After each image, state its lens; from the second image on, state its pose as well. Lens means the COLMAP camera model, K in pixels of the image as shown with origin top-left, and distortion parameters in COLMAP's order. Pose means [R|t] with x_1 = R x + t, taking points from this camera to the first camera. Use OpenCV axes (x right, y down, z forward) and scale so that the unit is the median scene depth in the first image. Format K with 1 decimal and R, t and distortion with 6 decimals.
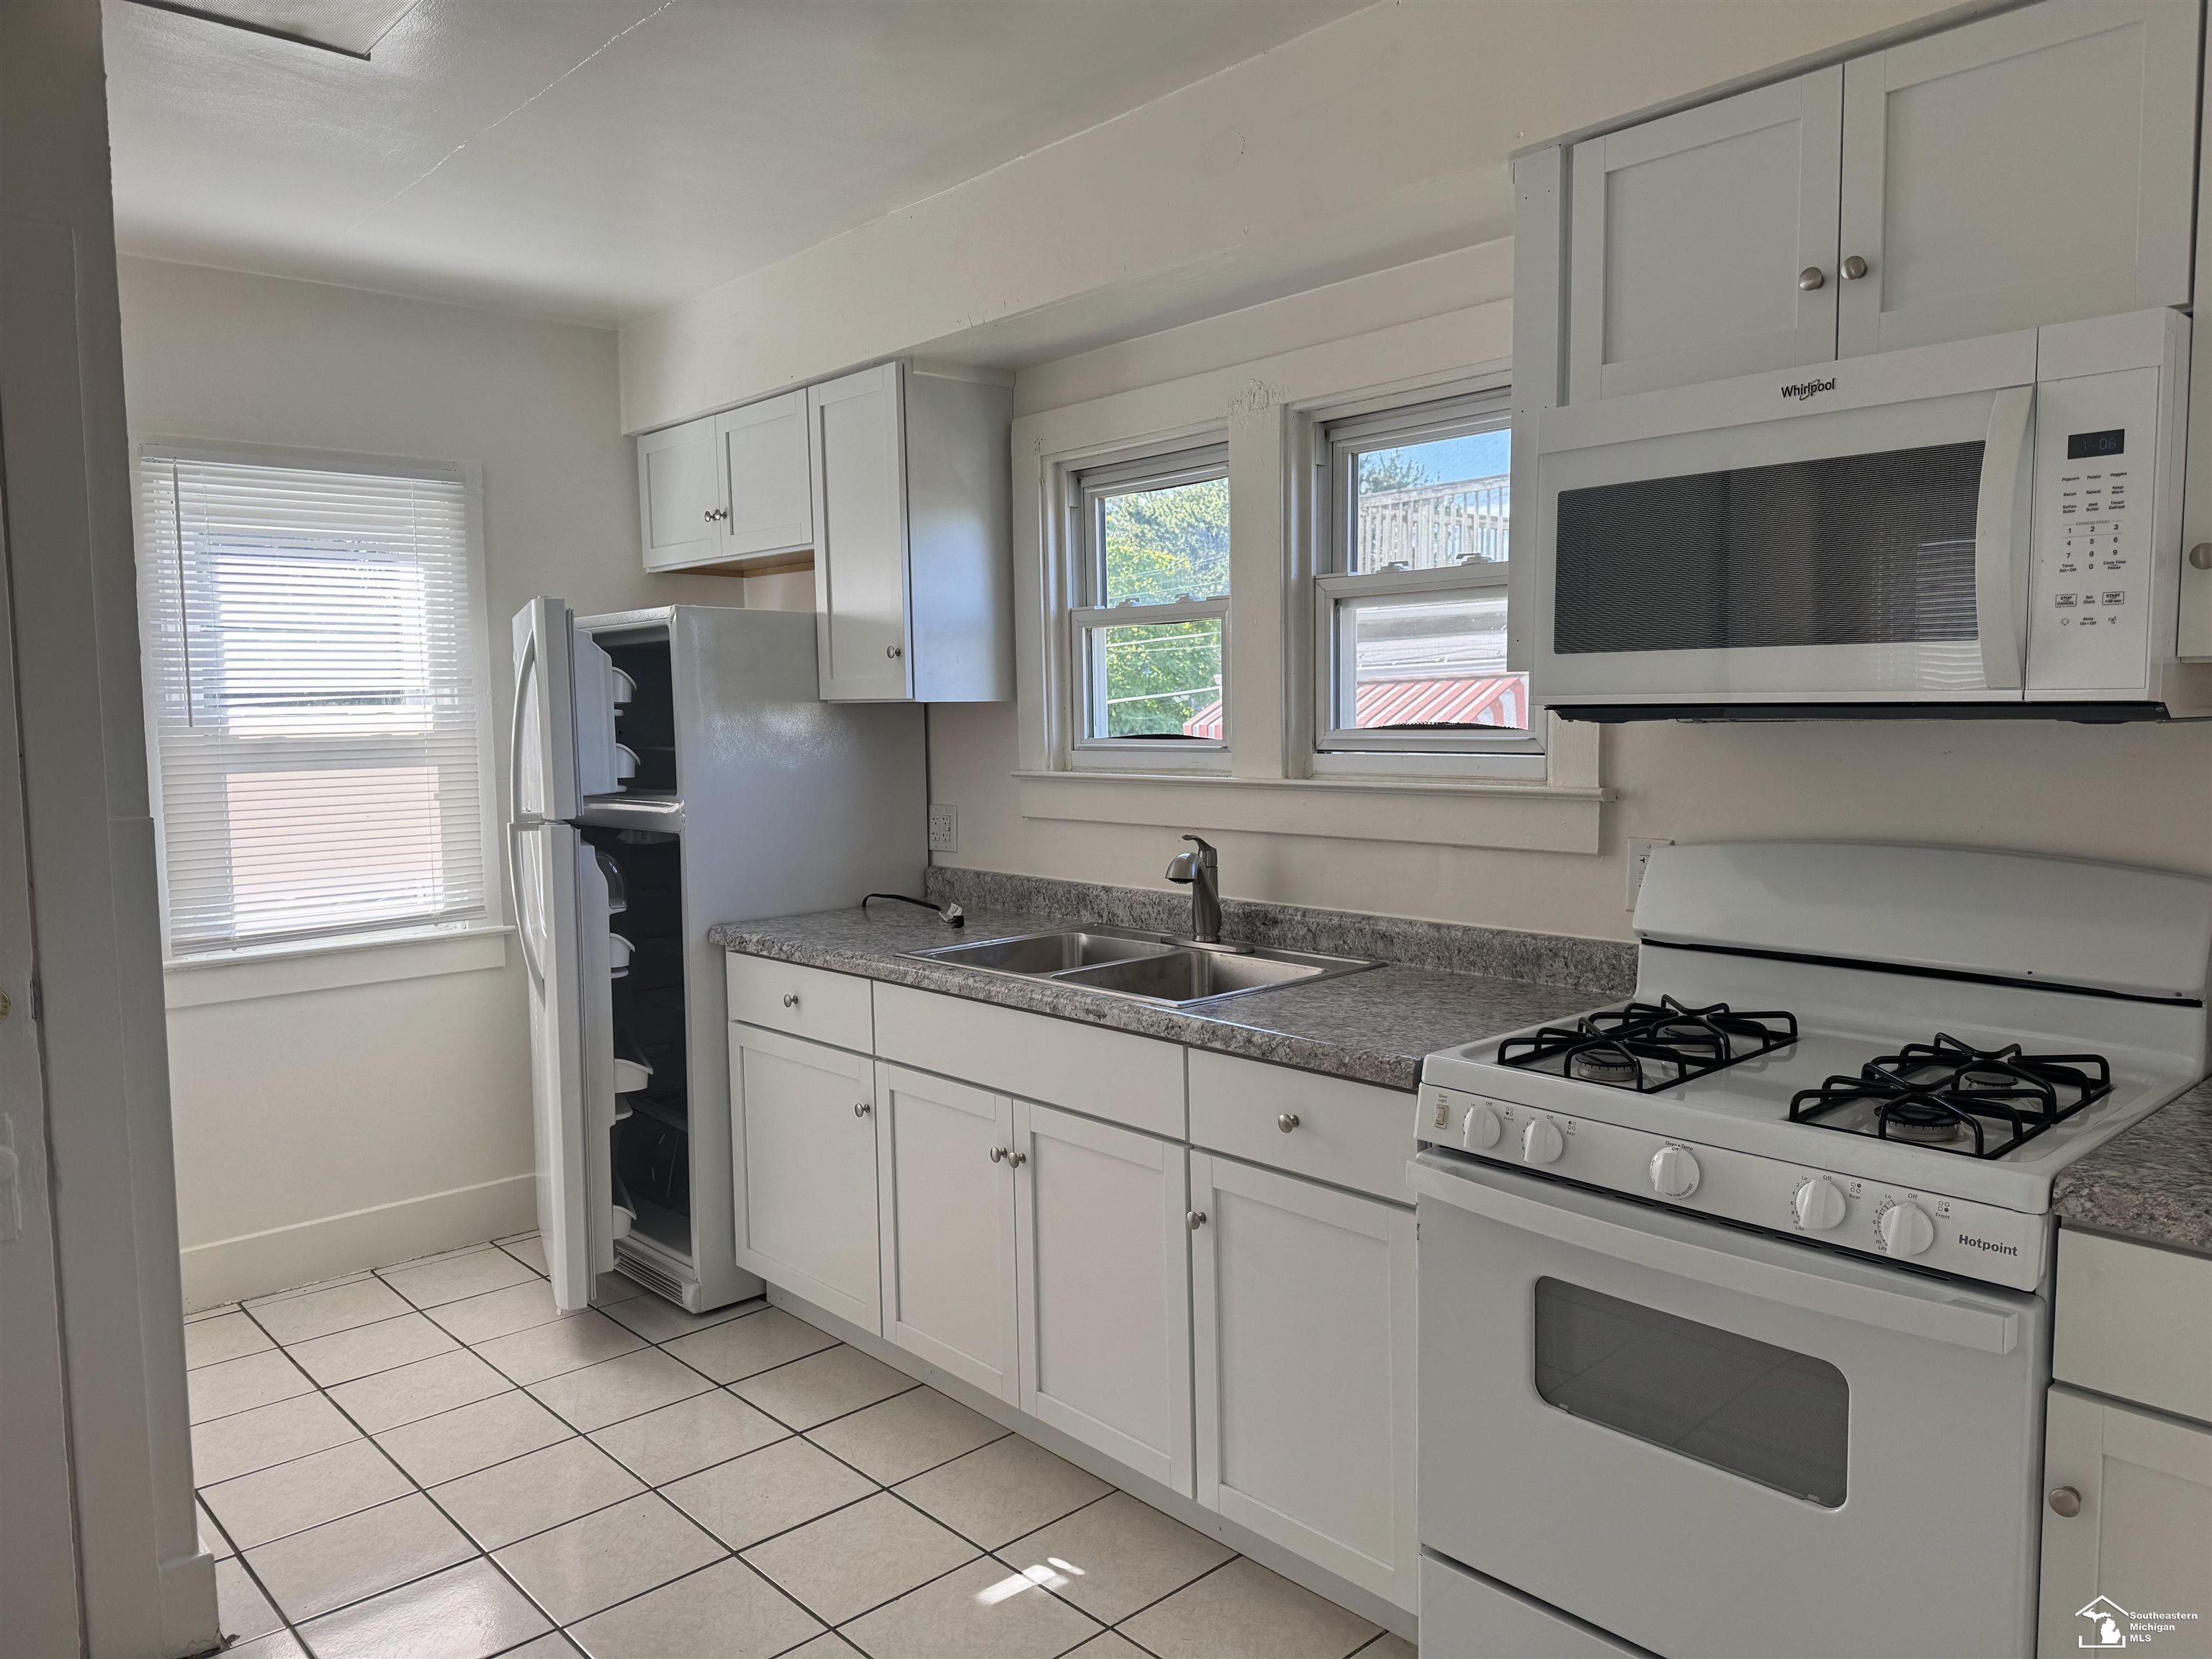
lens RADIAL K [[1388.8, 0, 1106.0], [0, 1388.8, 829.5], [0, 0, 1]] dist [-0.003147, -0.045099]
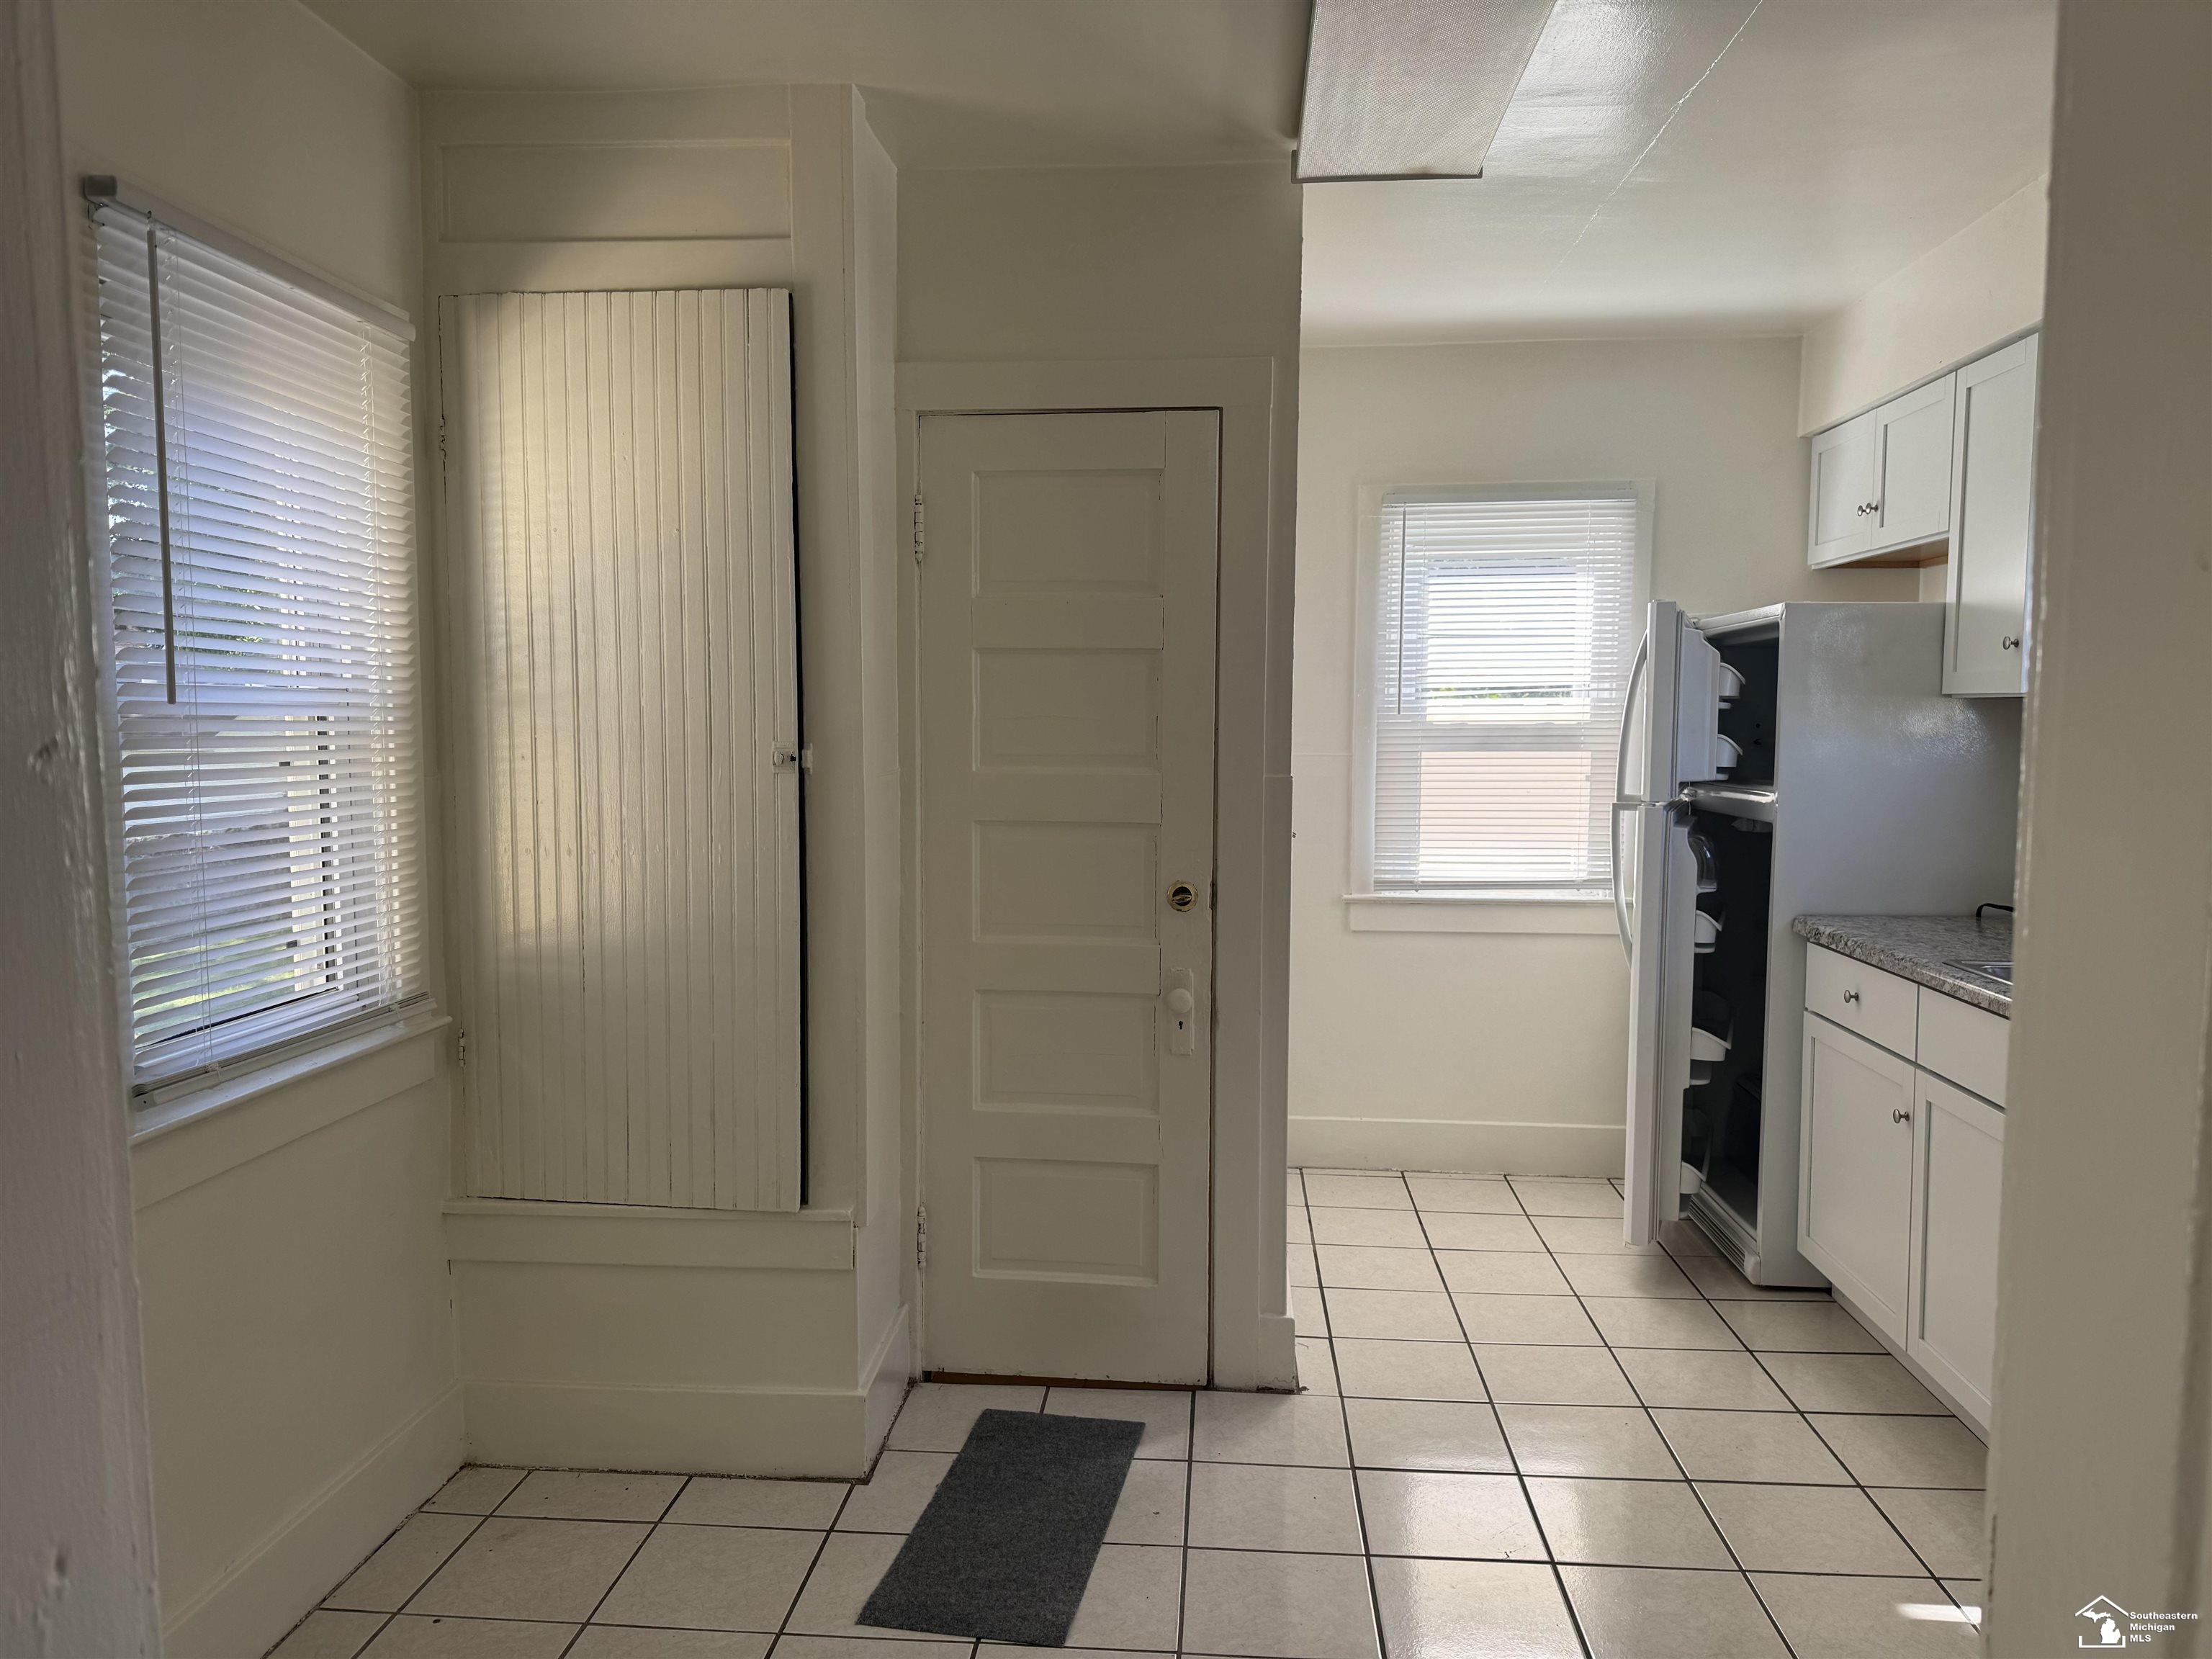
lens RADIAL K [[1347.8, 0, 1106.0], [0, 1347.8, 829.5], [0, 0, 1]] dist [-0.087235, -0.001656]
pose [[0.647768, 0.072636, -0.758367, 0.113257], [-0.066554, 0.997034, 0.038648, 0.002794], [0.758925, 0.025438, 0.650681, -0.015617]]
